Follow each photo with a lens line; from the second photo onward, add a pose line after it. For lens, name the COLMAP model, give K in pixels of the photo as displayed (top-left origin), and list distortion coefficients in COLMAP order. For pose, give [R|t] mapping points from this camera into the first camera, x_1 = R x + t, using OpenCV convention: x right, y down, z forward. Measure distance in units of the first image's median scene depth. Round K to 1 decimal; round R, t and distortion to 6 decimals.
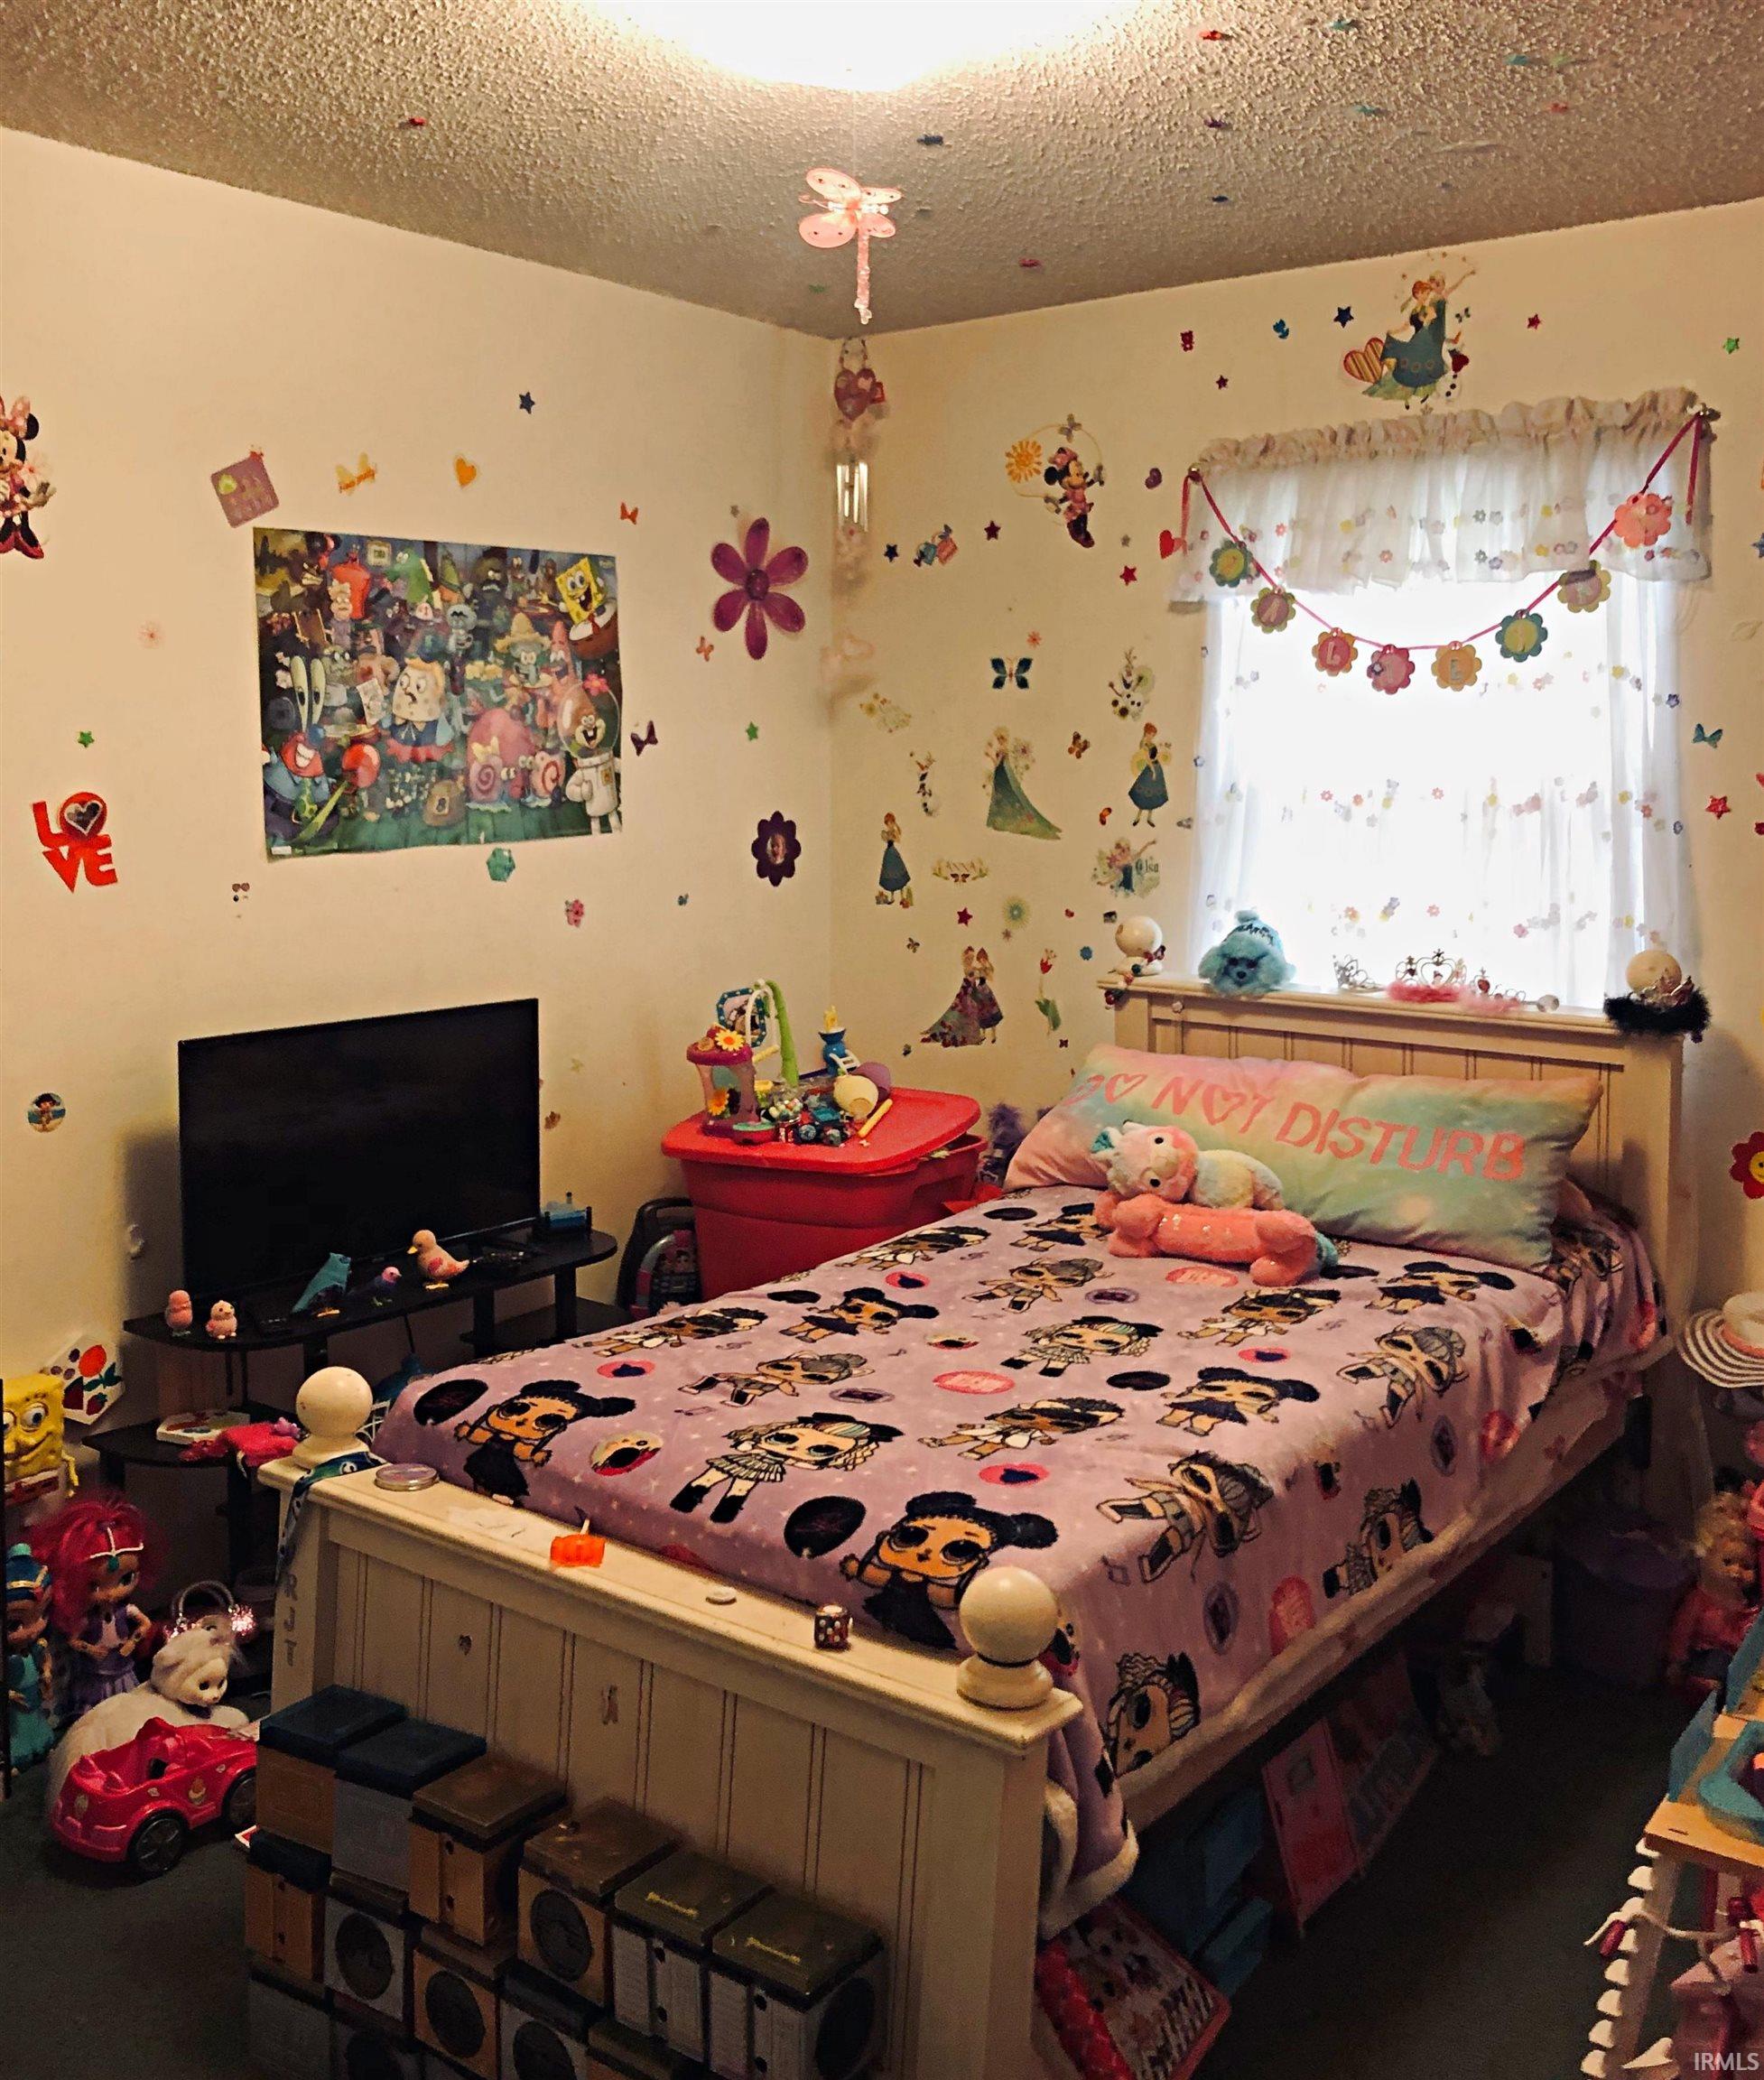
lens RADIAL K [[2025.8, 0, 882.0], [0, 2025.8, 1040.0], [0, 0, 1]] dist [-0.219600, 0.000348]
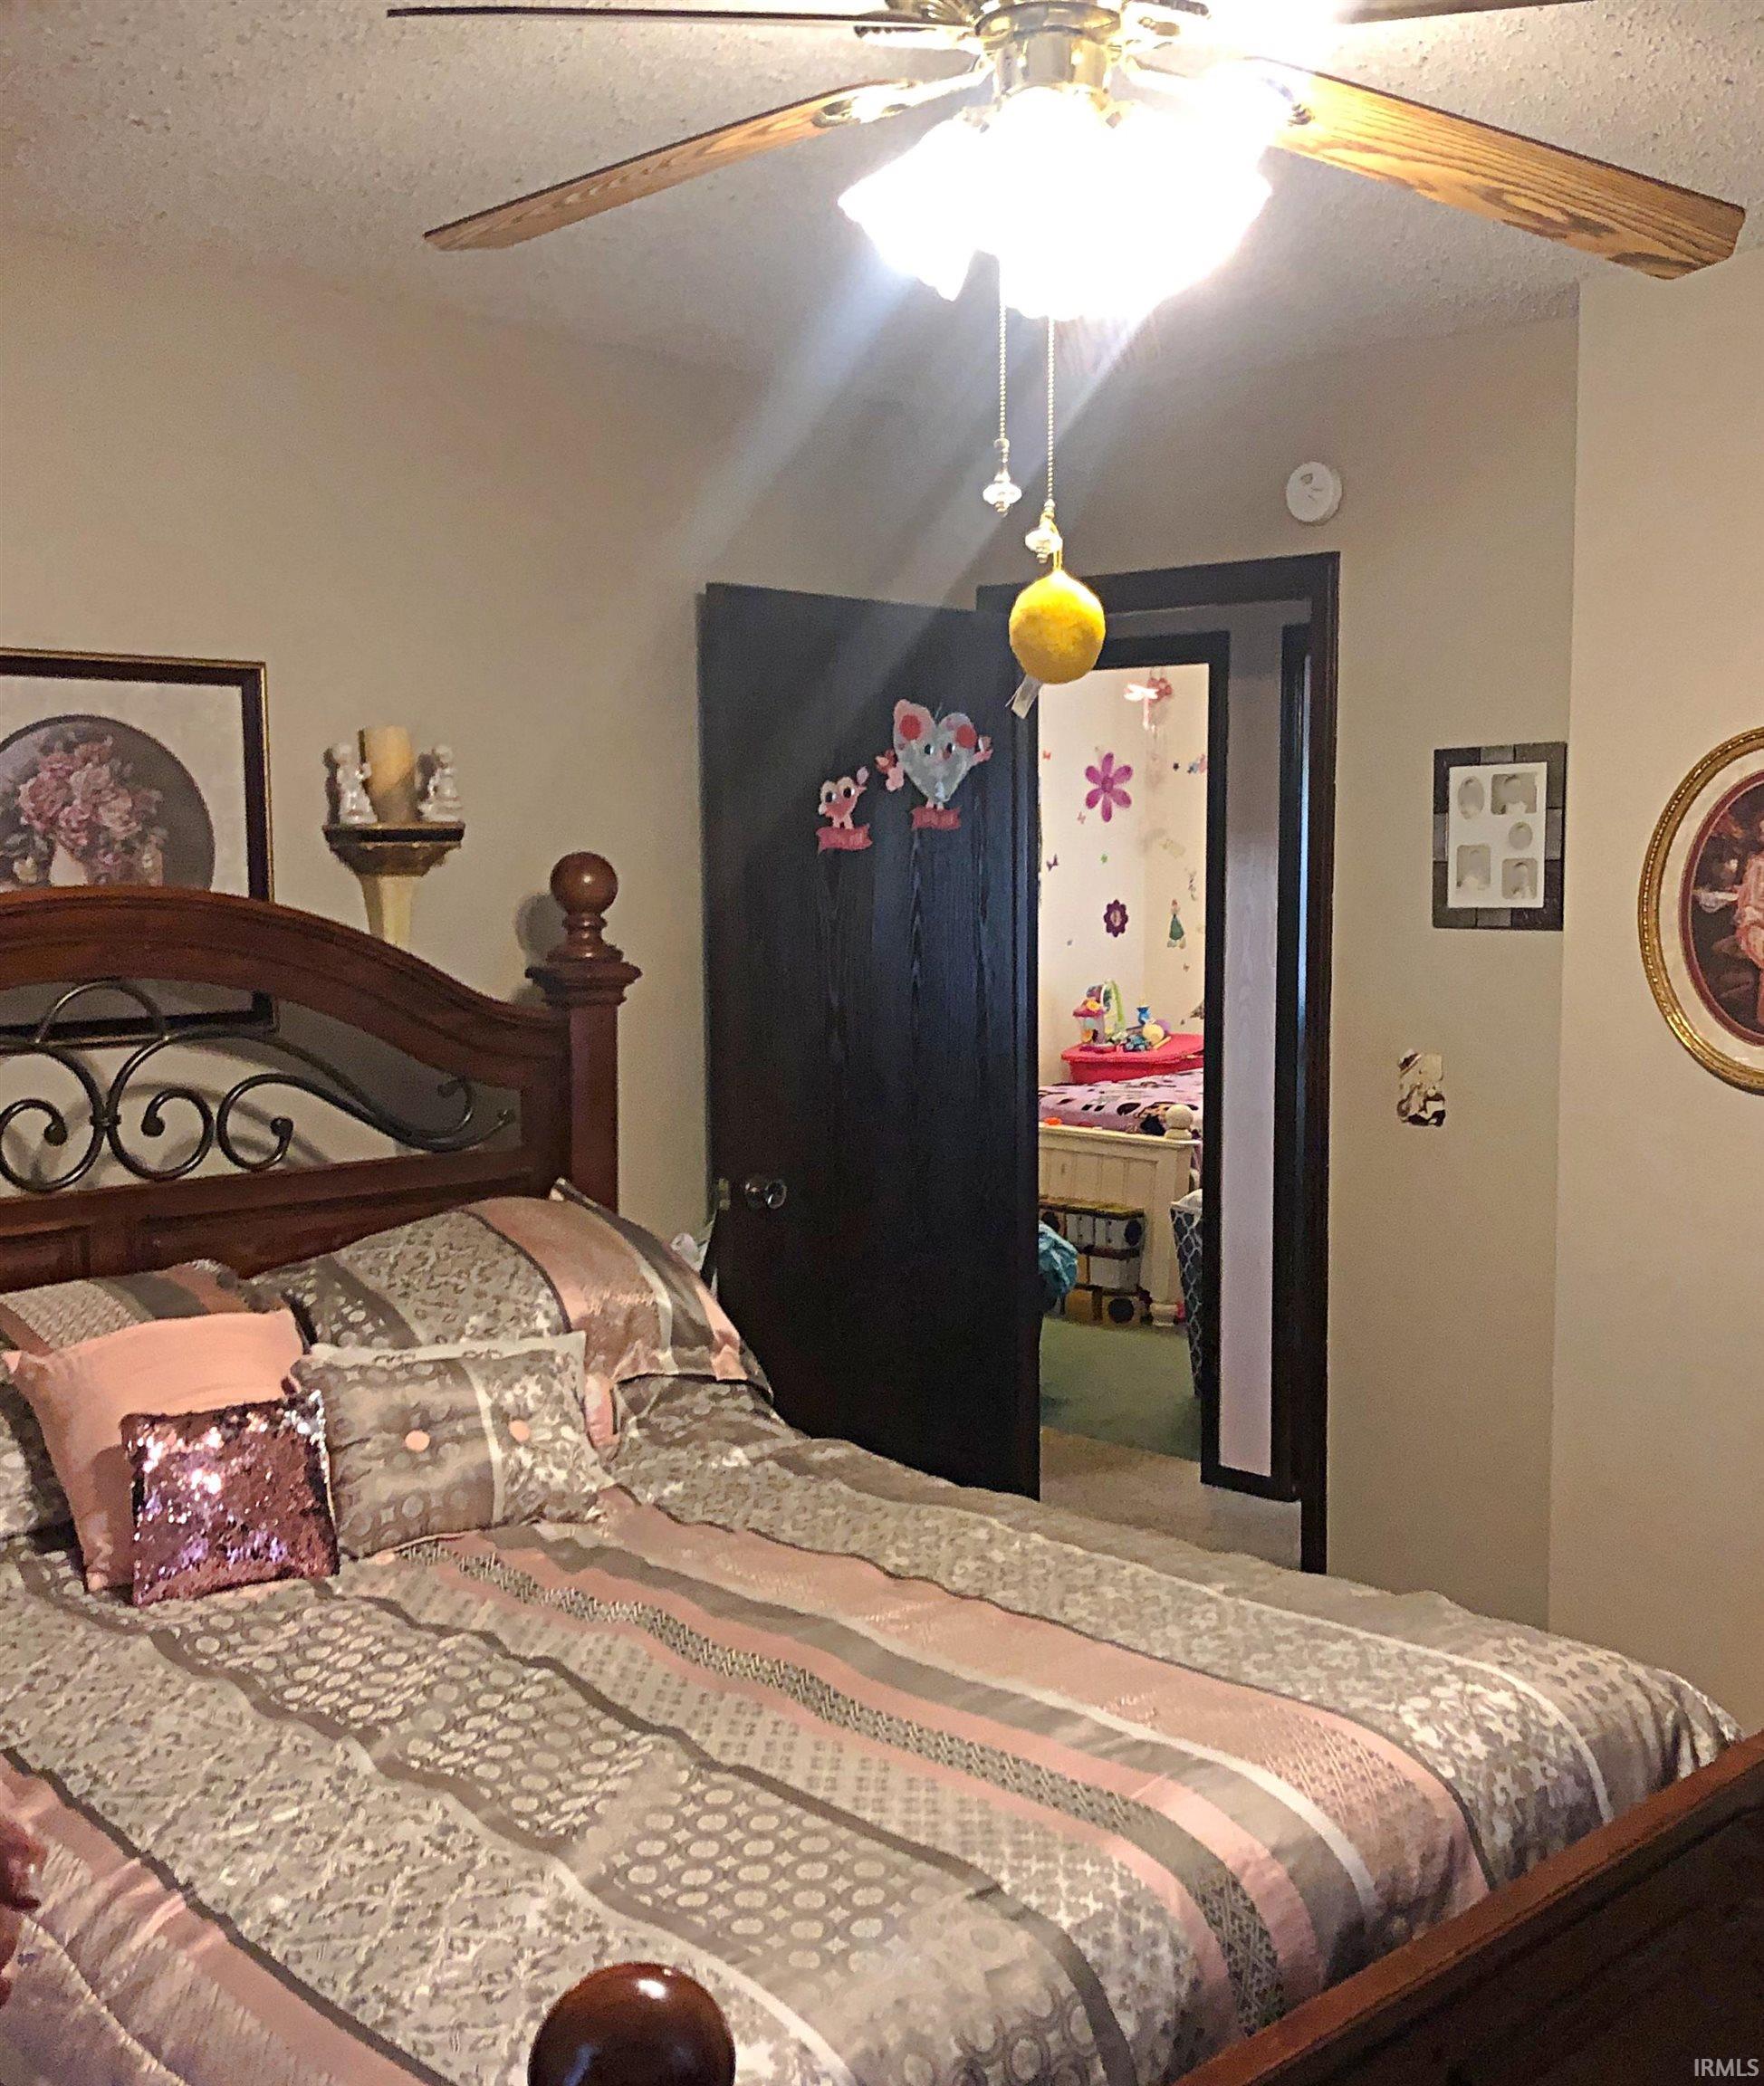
lens RADIAL K [[2284.4, 0, 882.0], [0, 2284.4, 1043.0], [0, 0, 1]] dist [0.007986, 0.001238]
pose [[0.988351, 0.008584, -0.151951, 0.065966], [-0.017029, 0.998376, -0.054363, 0.162337], [0.151238, 0.056317, 0.986892, -1.311334]]
